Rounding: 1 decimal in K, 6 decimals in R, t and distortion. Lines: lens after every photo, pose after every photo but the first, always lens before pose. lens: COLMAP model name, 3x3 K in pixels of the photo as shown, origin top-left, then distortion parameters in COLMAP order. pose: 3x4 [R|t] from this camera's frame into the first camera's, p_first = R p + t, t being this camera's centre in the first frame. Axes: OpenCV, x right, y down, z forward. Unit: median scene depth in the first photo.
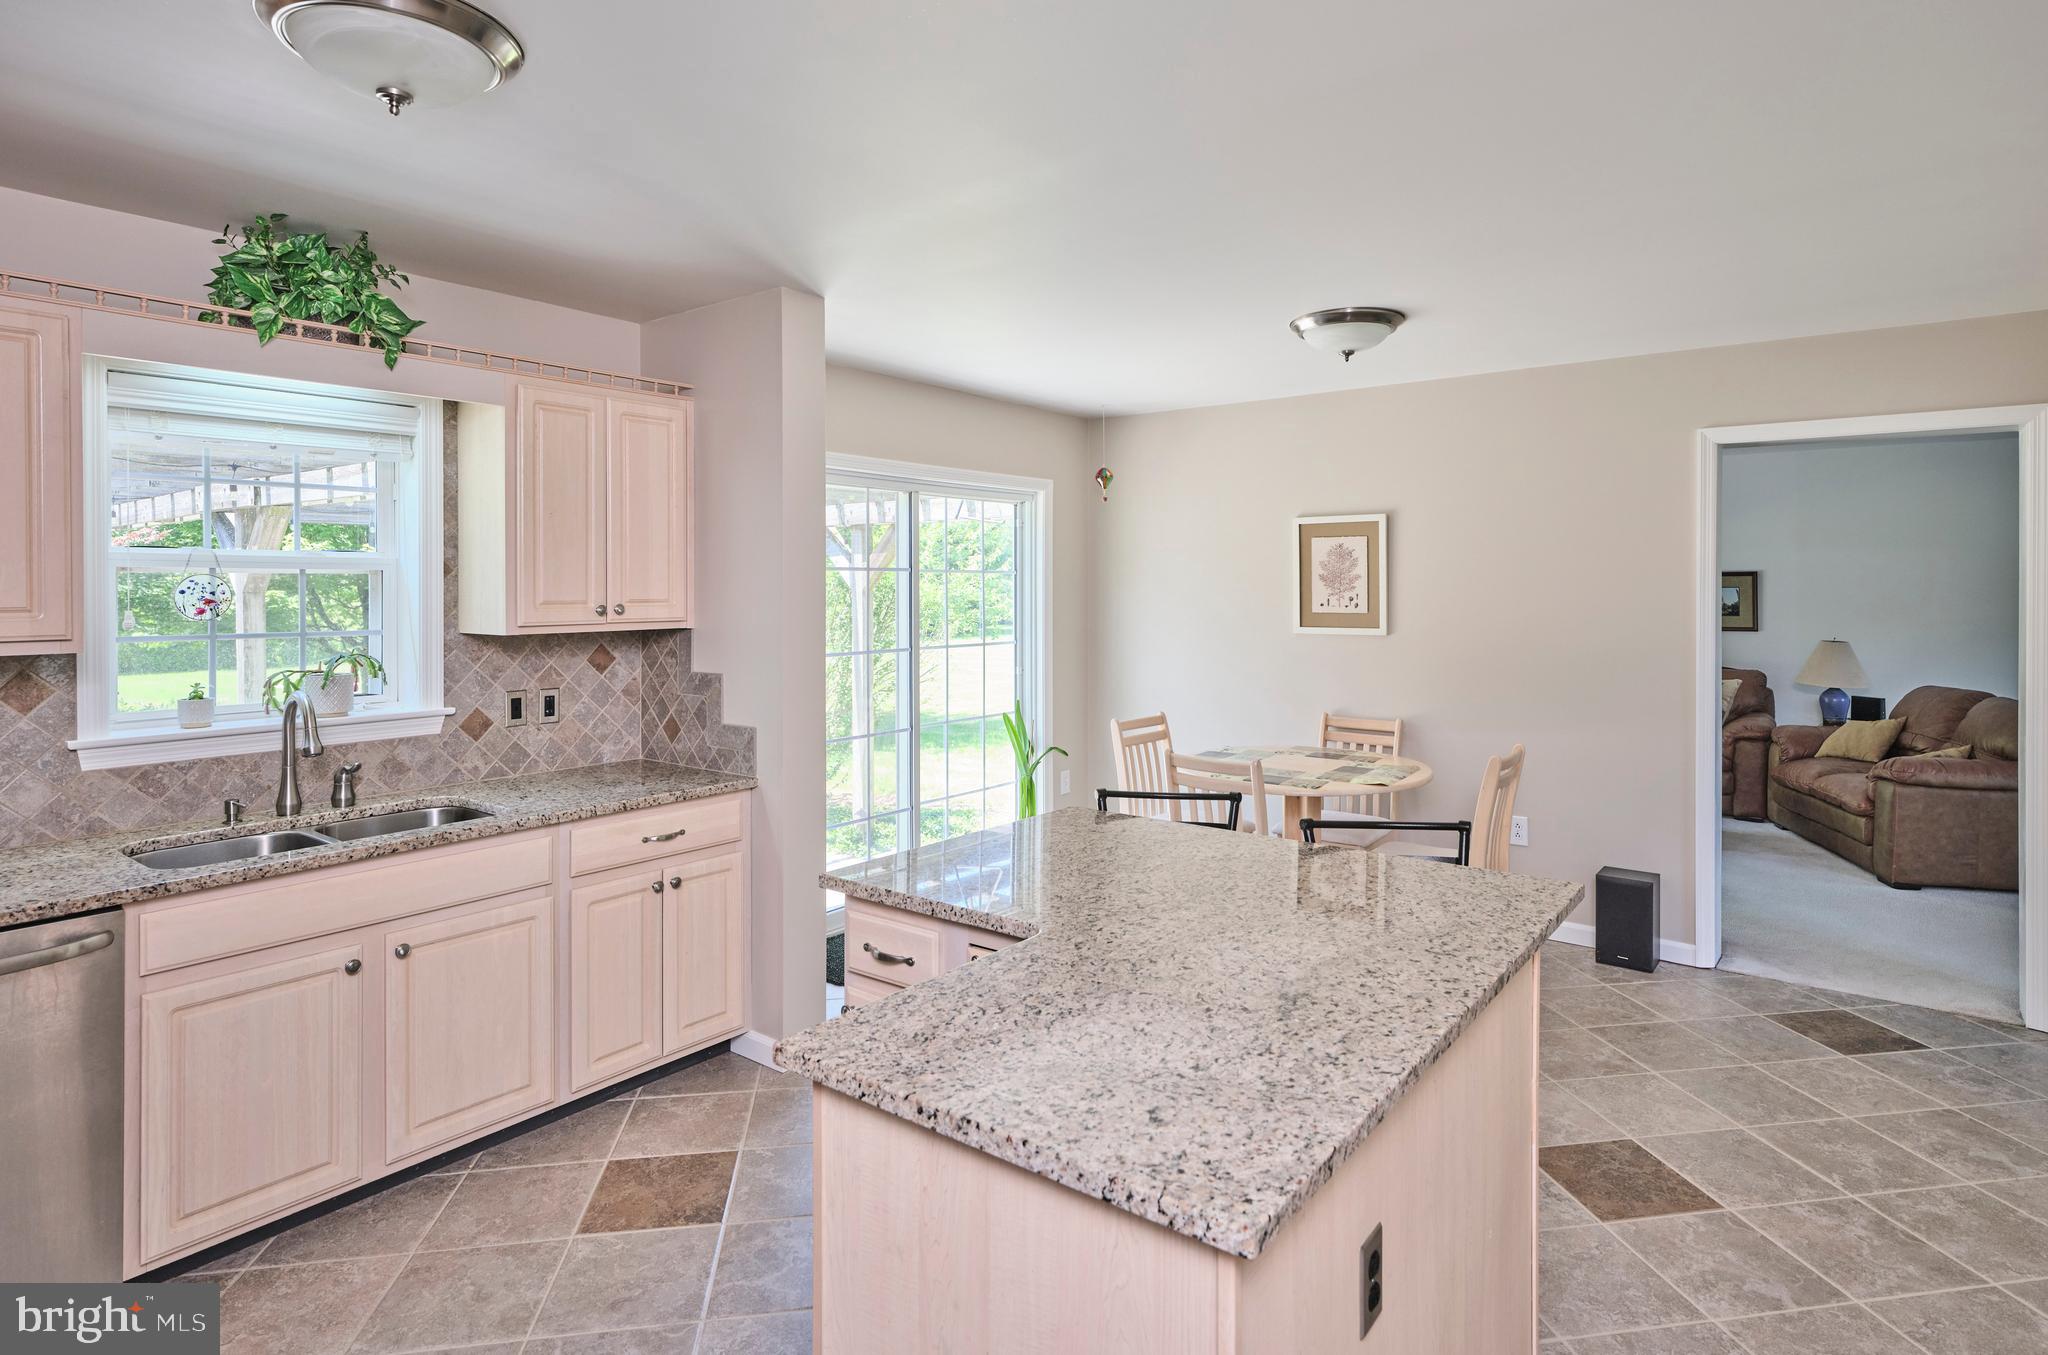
lens RADIAL K [[1086.5, 0, 1031.3], [0, 1086.5, 582.8], [0, 0, 1]] dist [0.000040, 0.000013]
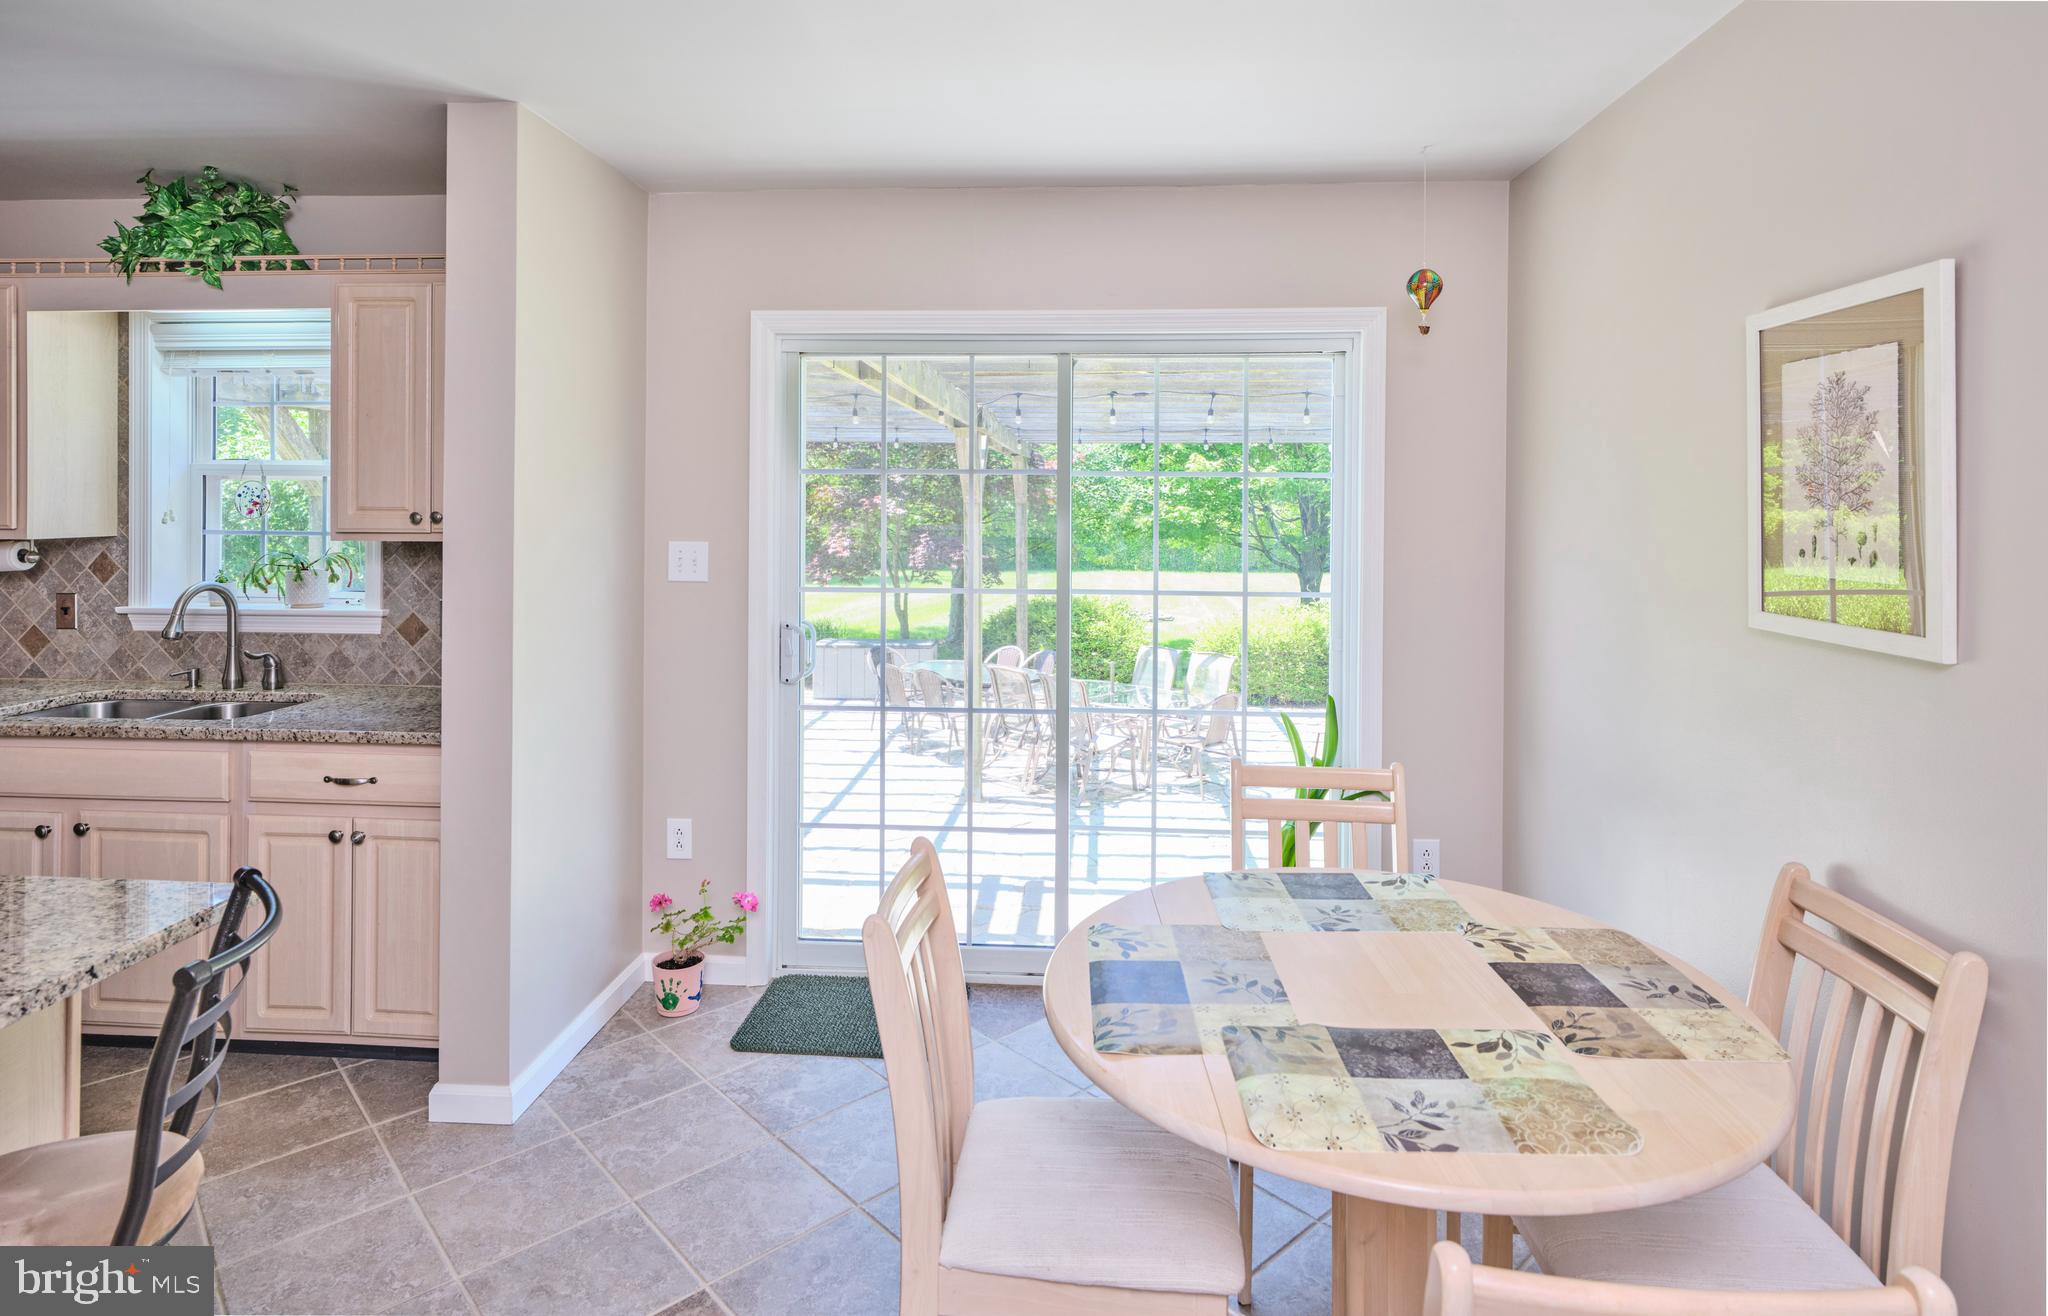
lens RADIAL K [[1095.6, 0, 1022.8], [0, 1095.6, 503.6], [0, 0, 1]] dist [0.001999, 0.000523]
pose [[0.552611, 0.007345, -0.833407, 0.701428], [-0.005014, 0.999972, 0.005488, 0.006444], [0.833424, 0.001146, 0.552632, 0.991866]]
